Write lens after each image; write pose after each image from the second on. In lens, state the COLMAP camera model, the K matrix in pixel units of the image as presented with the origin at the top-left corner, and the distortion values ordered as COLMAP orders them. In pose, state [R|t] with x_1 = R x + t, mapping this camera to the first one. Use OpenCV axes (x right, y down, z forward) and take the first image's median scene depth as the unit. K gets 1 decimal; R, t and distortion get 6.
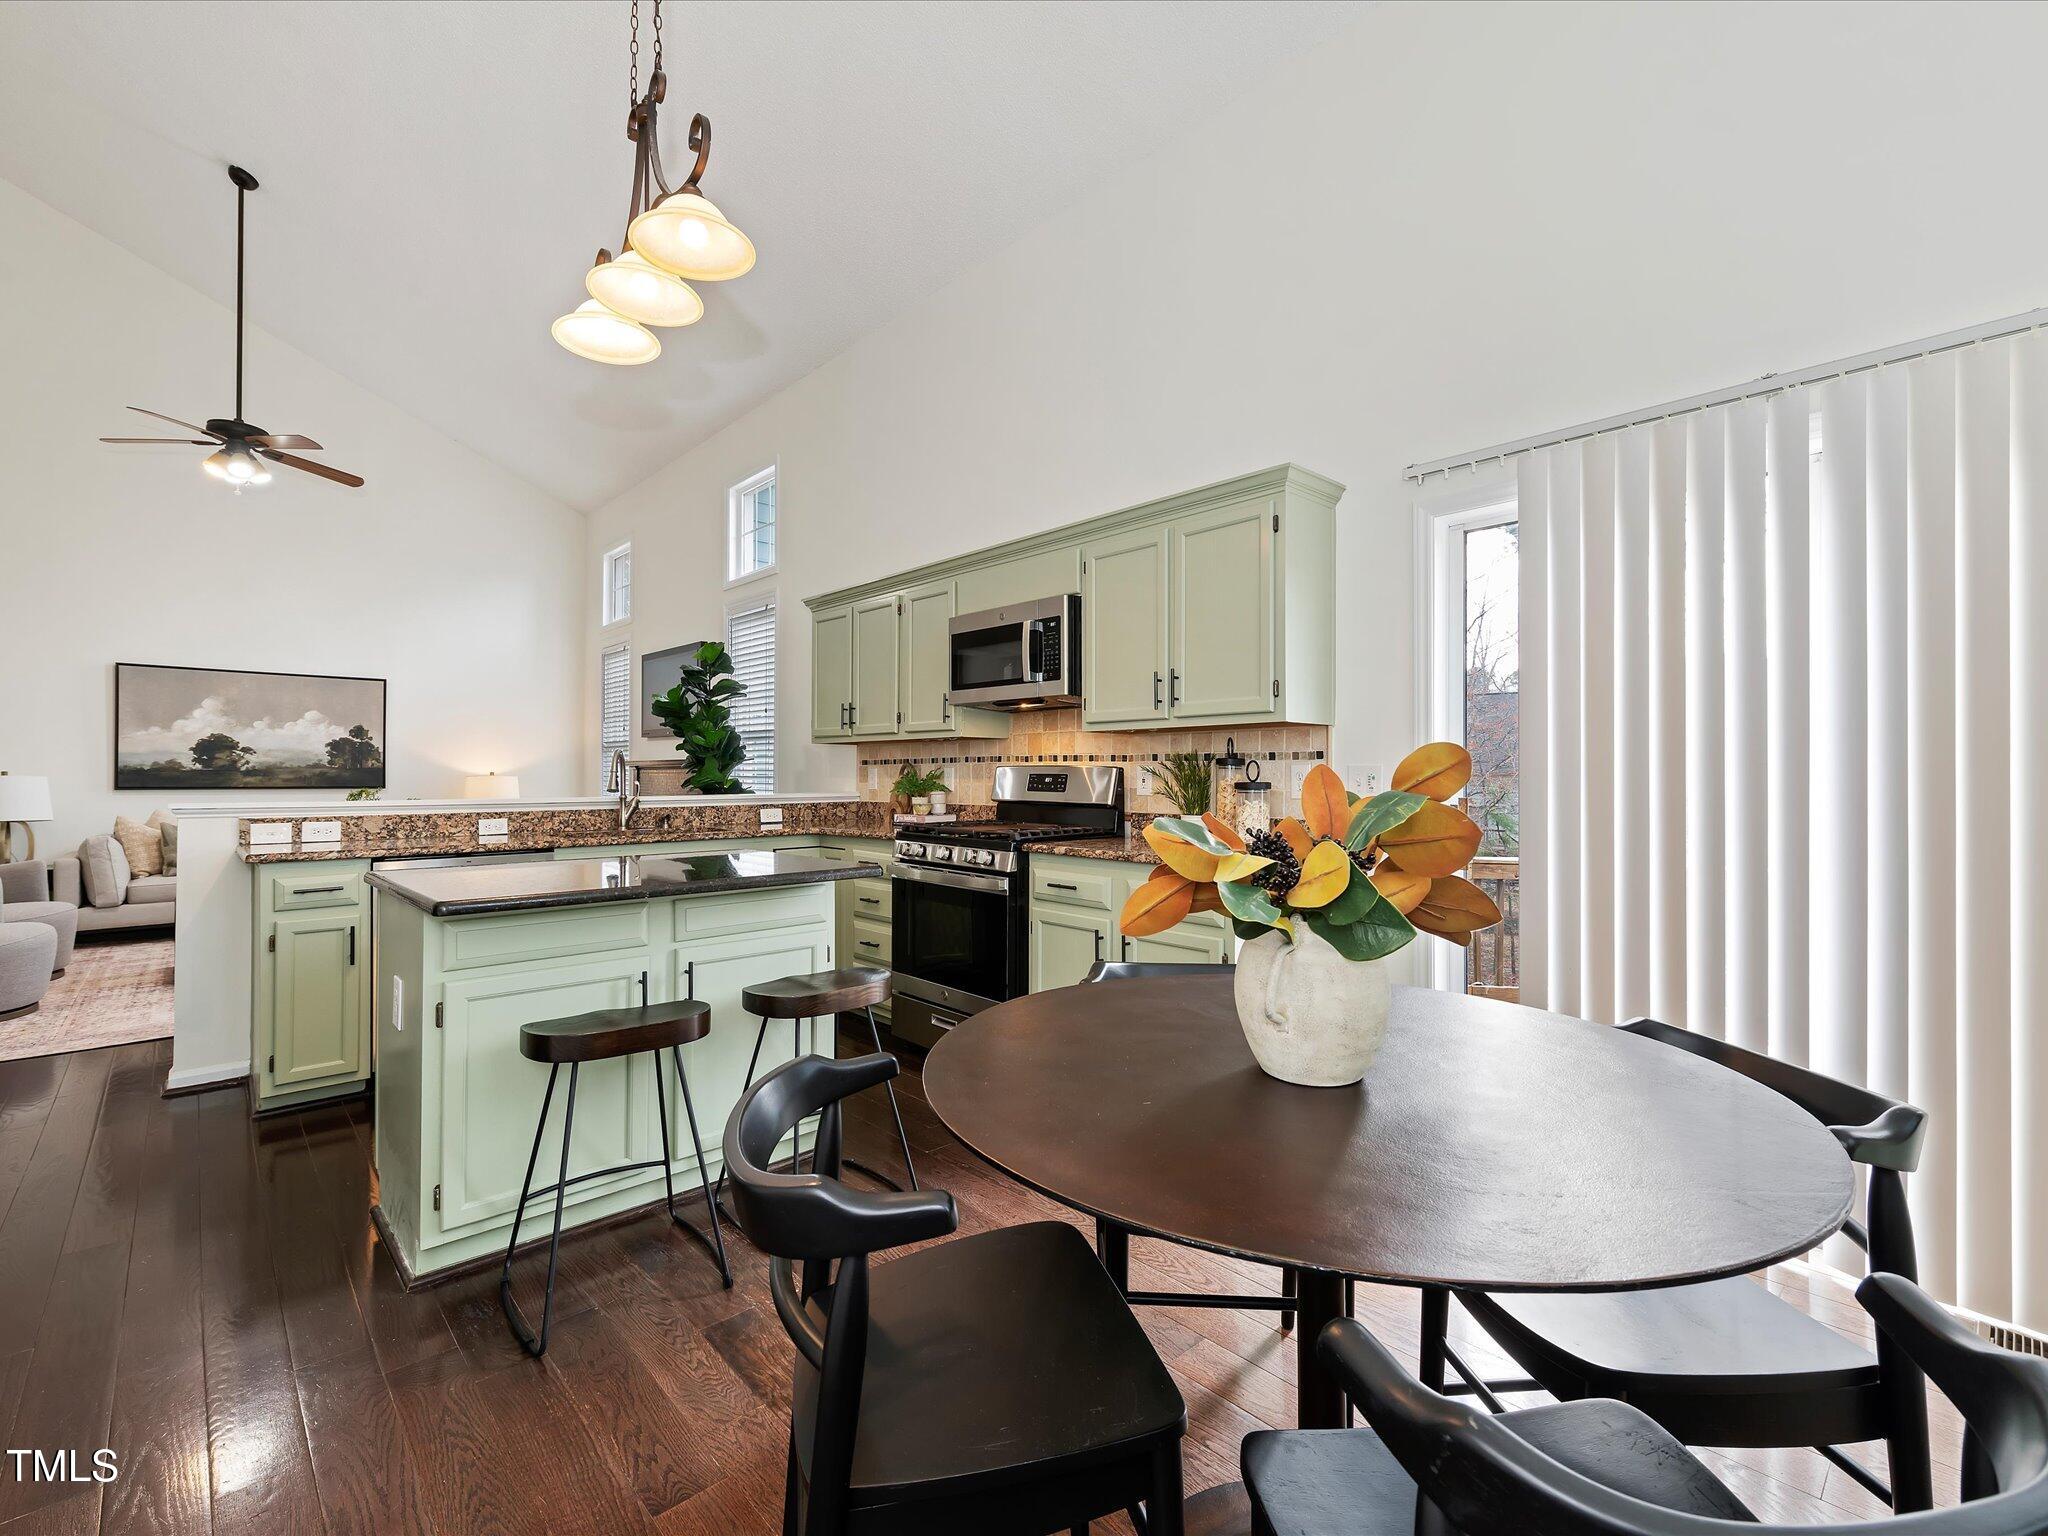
lens RADIAL K [[903.0, 0, 1021.3], [0, 903.0, 770.2], [0, 0, 1]] dist [0.005369, -0.002224]
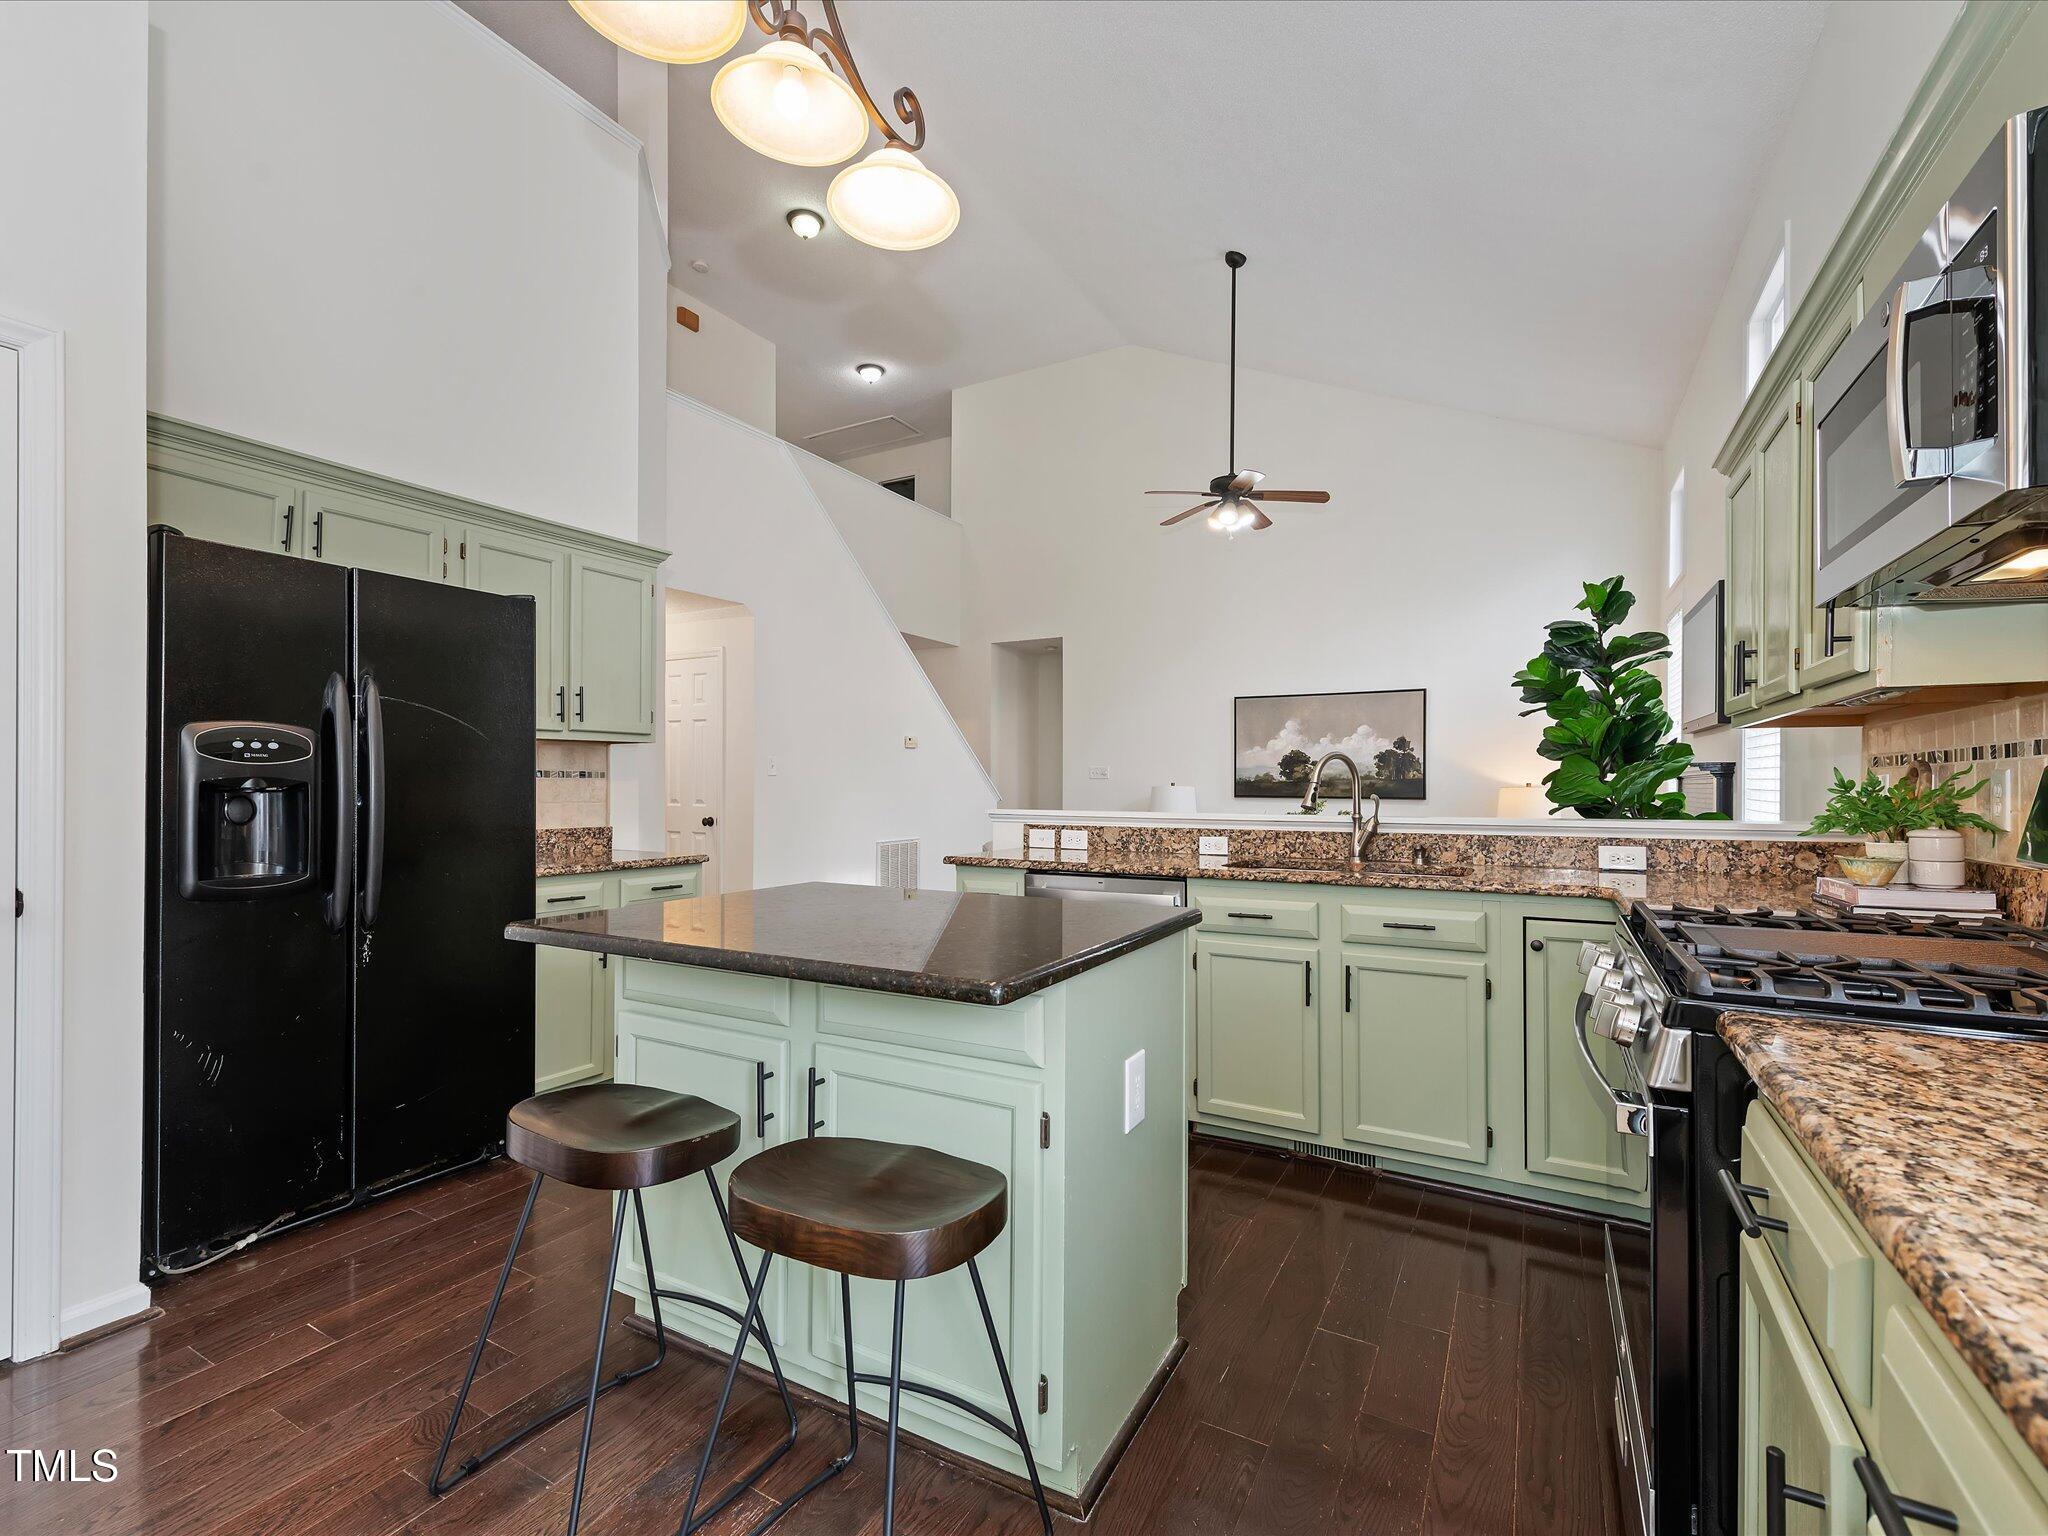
lens RADIAL K [[903.0, 0, 1030.4], [0, 903.0, 780.6], [0, 0, 1]] dist [0.005369, -0.002224]
pose [[0.301961, -0.003984, -0.953312, 0.142928], [0.002886, 0.999991, -0.003265, 0.001617], [0.953316, -0.001765, 0.301970, 0.422951]]
